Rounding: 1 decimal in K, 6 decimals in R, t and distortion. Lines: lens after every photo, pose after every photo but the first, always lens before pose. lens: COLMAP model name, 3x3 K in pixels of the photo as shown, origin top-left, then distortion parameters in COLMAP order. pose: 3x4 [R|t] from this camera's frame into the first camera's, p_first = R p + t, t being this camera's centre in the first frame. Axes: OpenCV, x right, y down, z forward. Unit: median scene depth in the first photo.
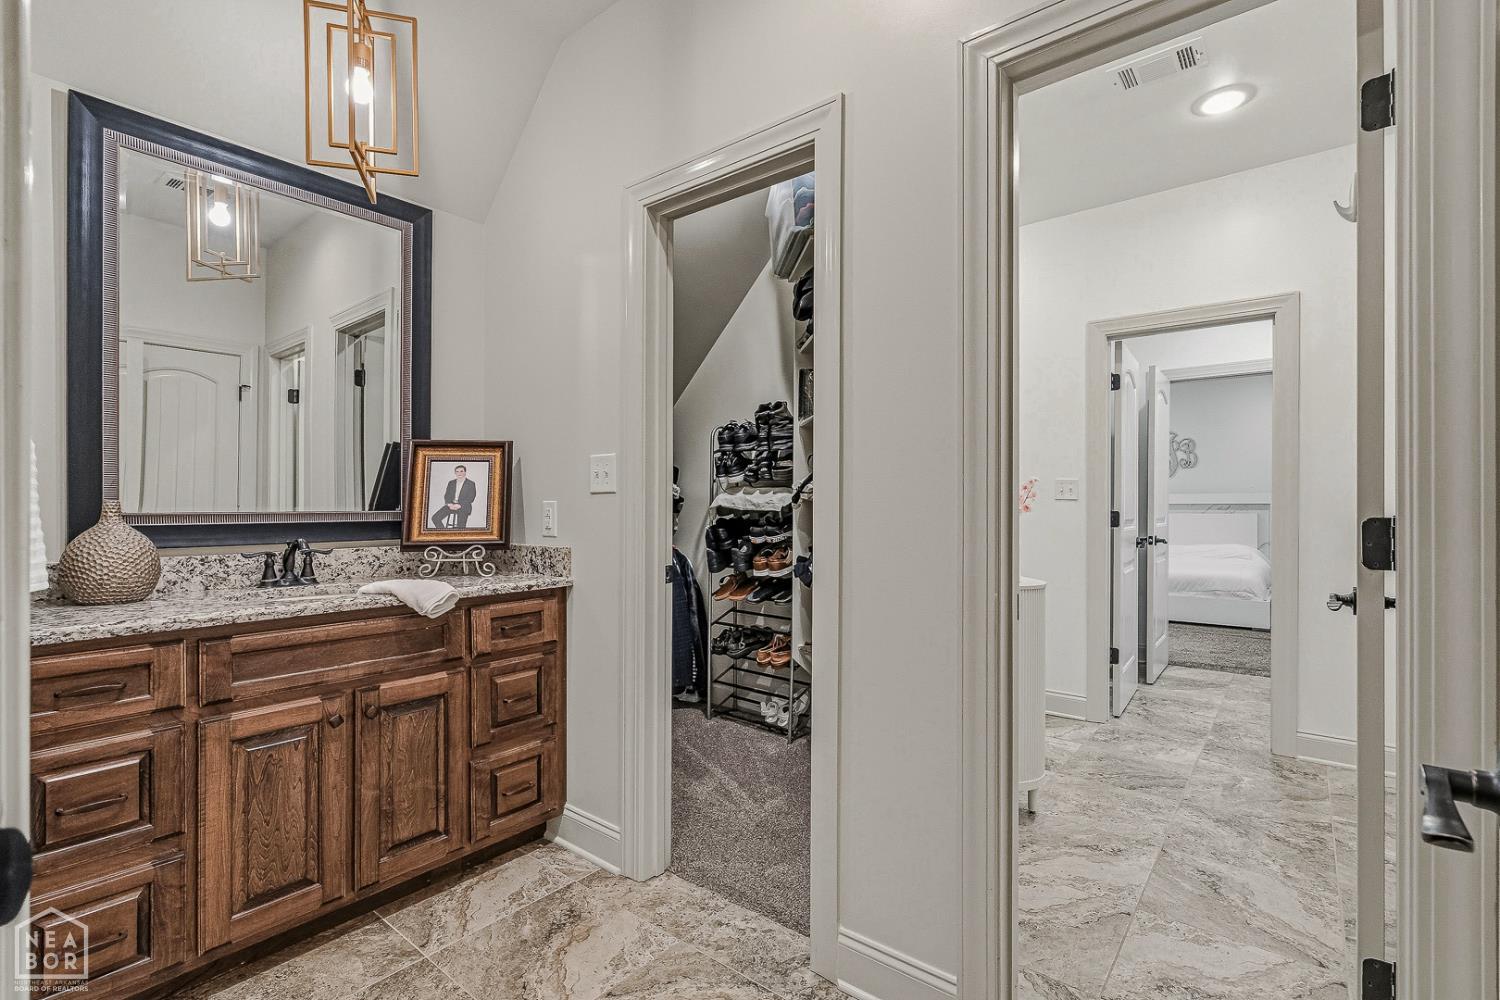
lens RADIAL K [[692.9, 0, 741.5], [0, 692.9, 501.1], [0, 0, 1]] dist [-0.009895, 0.003671]
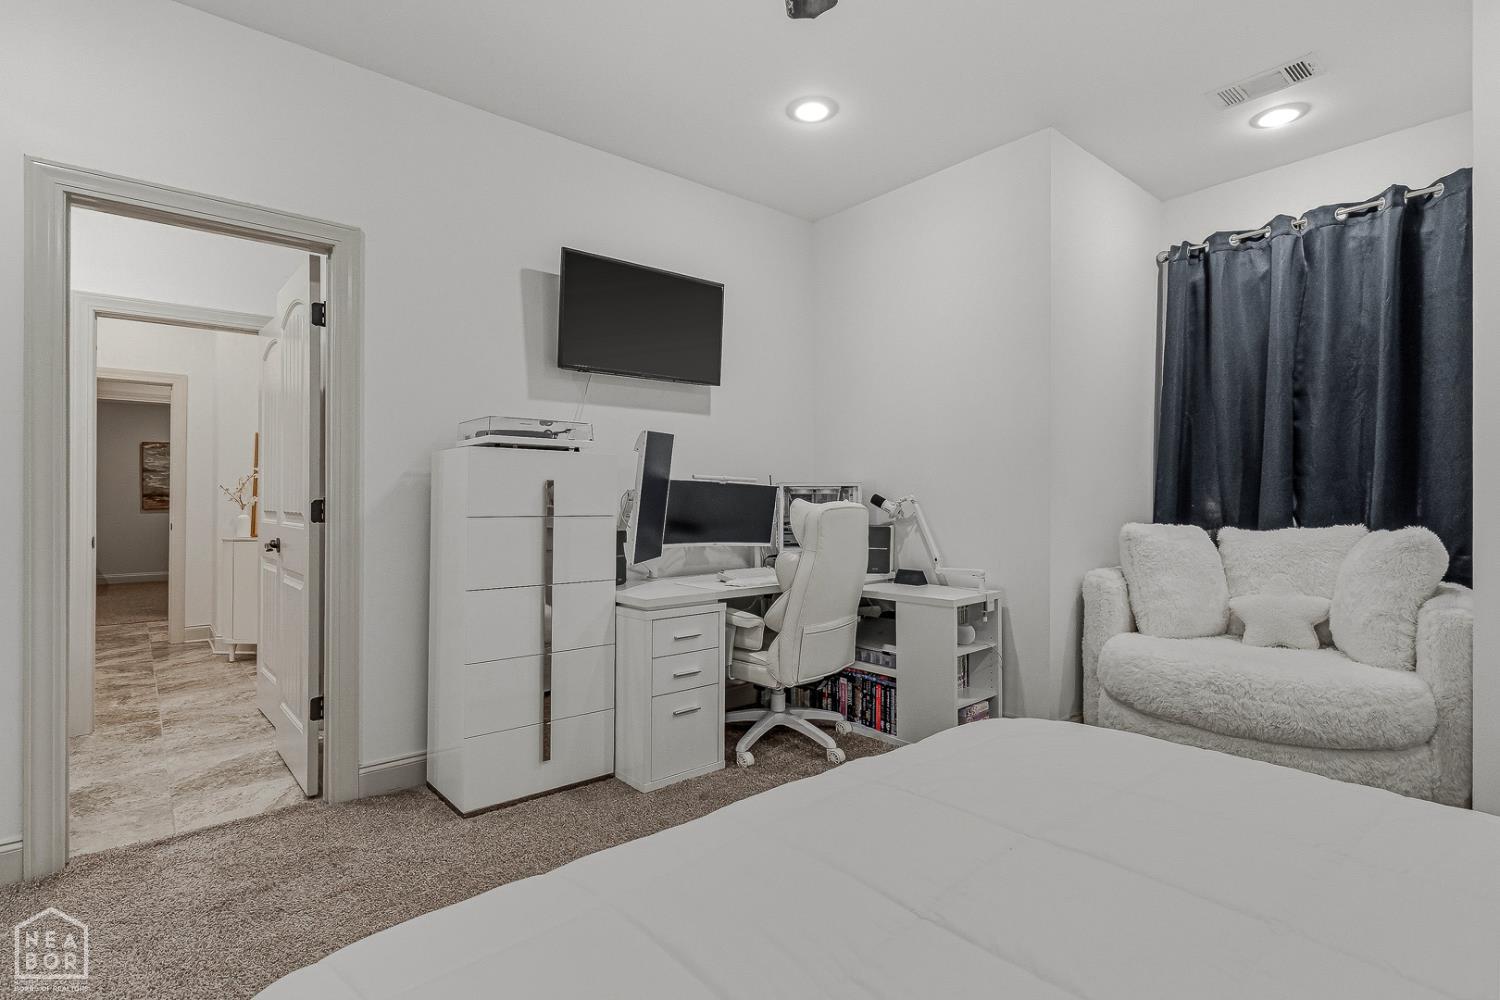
lens RADIAL K [[727.0, 0, 744.1], [0, 727.0, 499.3], [0, 0, 1]] dist [0.002336, -0.000634]
pose [[-0.185027, -0.005647, -0.982717, 1.455239], [0.005247, 0.999964, -0.006734, 0.022344], [0.982719, -0.006403, -0.184991, 1.891479]]
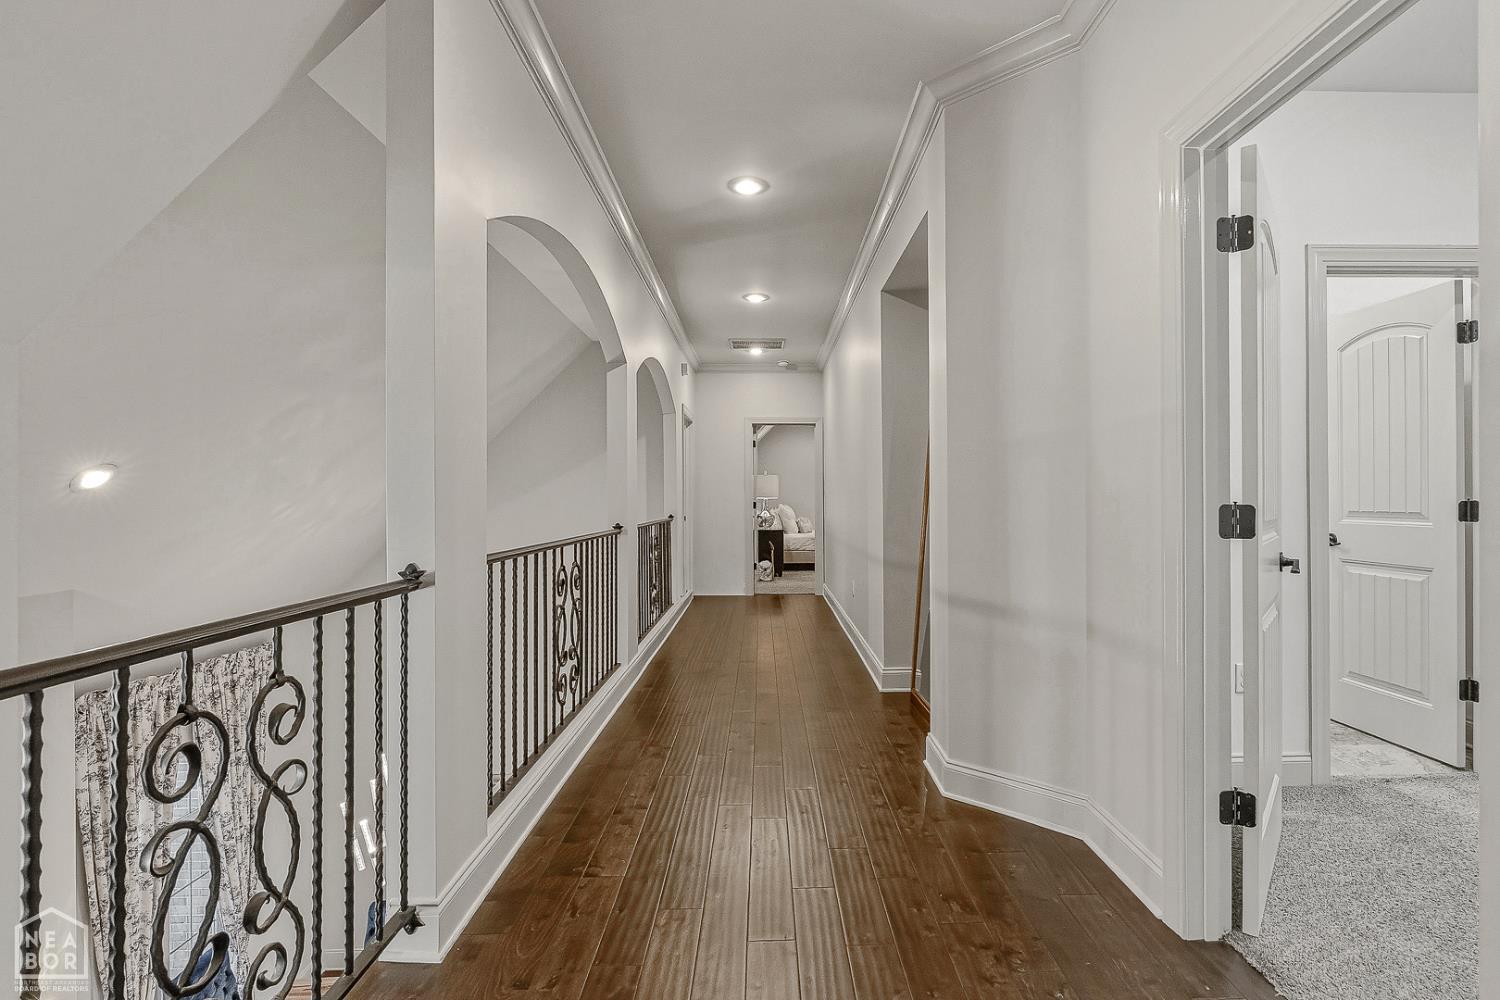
lens RADIAL K [[692.9, 0, 756.2], [0, 692.9, 494.0], [0, 0, 1]] dist [-0.009895, 0.003671]
pose [[-0.780185, -0.007488, -0.625504, 1.909063], [-0.001106, 0.999943, -0.010592, 0.016859], [0.625547, -0.007572, -0.780149, 1.433535]]
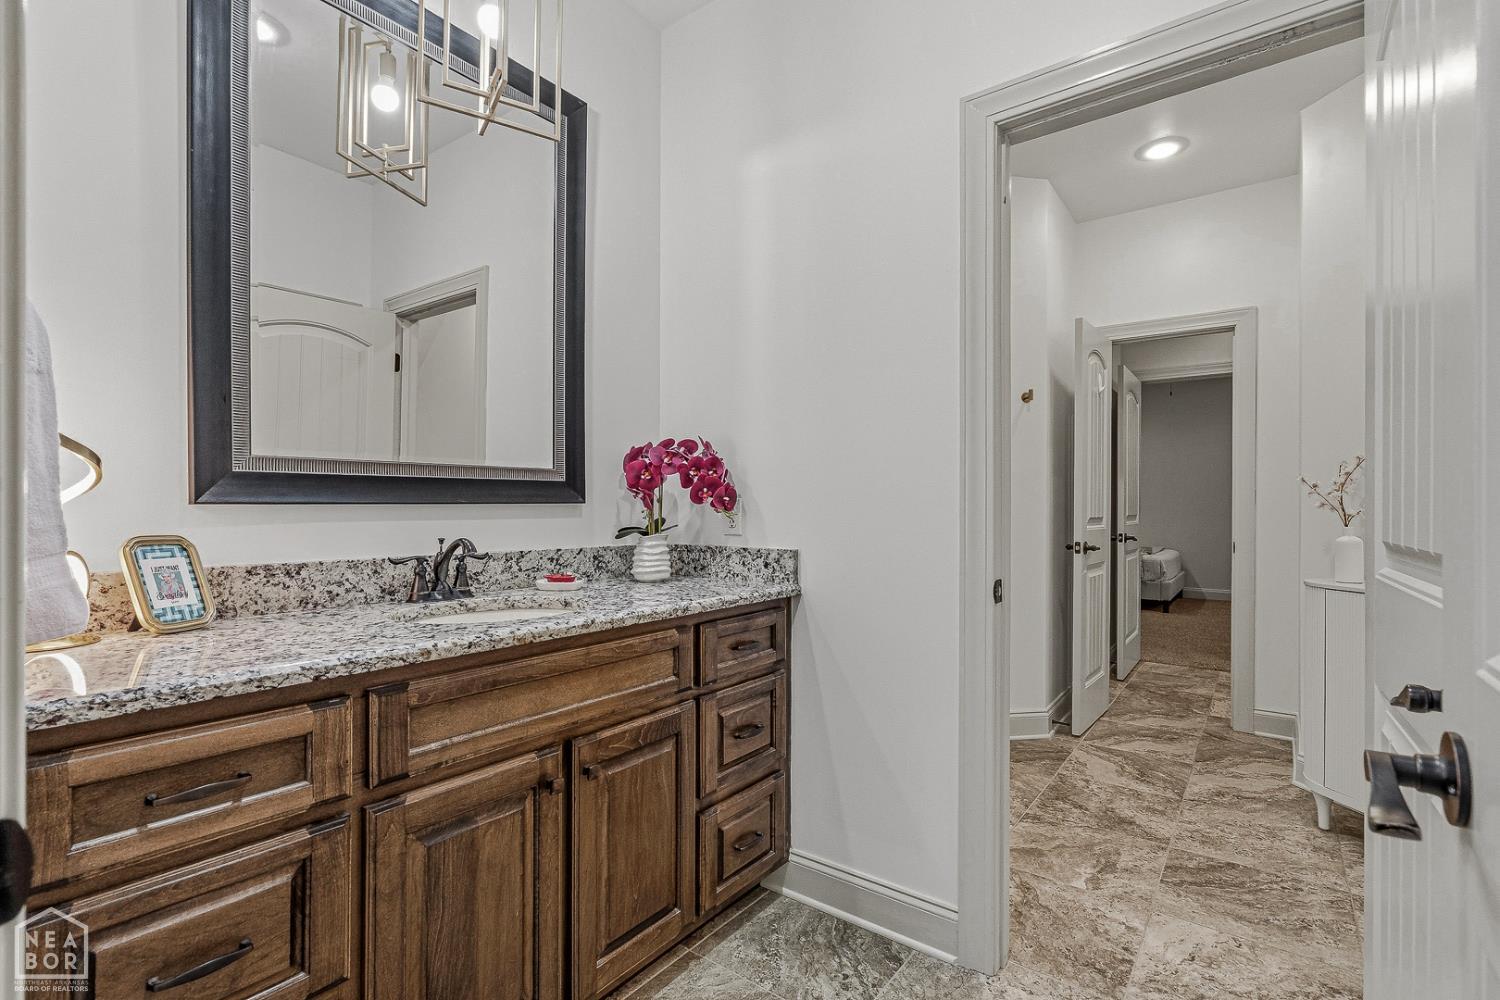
lens RADIAL K [[692.9, 0, 750.2], [0, 692.9, 500.9], [0, 0, 1]] dist [-0.009895, 0.003671]
pose [[-0.999154, -0.009677, -0.039963, 0.860611], [-0.009237, 0.999895, -0.011158, 0.016314], [0.040067, -0.010779, -0.999139, 1.324819]]
